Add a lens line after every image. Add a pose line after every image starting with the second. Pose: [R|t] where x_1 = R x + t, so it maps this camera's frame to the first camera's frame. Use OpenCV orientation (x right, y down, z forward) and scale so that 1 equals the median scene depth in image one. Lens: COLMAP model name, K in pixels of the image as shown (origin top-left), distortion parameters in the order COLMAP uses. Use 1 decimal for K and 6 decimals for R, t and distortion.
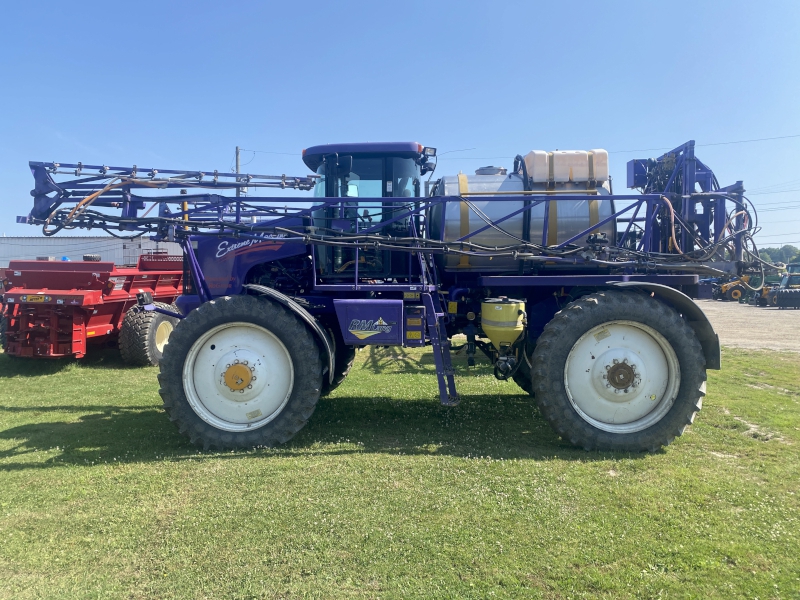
lens RADIAL K [[604.0, 0, 398.8], [0, 604.0, 296.0], [0, 0, 1]] dist [-0.008157, -0.000859]
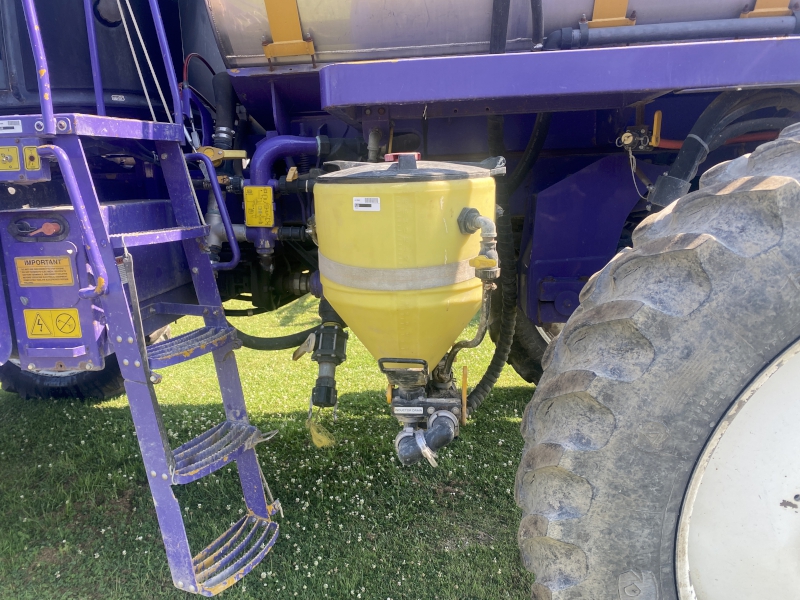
lens RADIAL K [[604.0, 0, 398.4], [0, 604.0, 304.5], [0, 0, 1]] dist [-0.008157, -0.000859]
pose [[0.998034, -0.019913, -0.059435, 0.187570], [0.030389, 0.983025, 0.180939, 0.016390], [0.054823, -0.182389, 0.981697, 0.781759]]
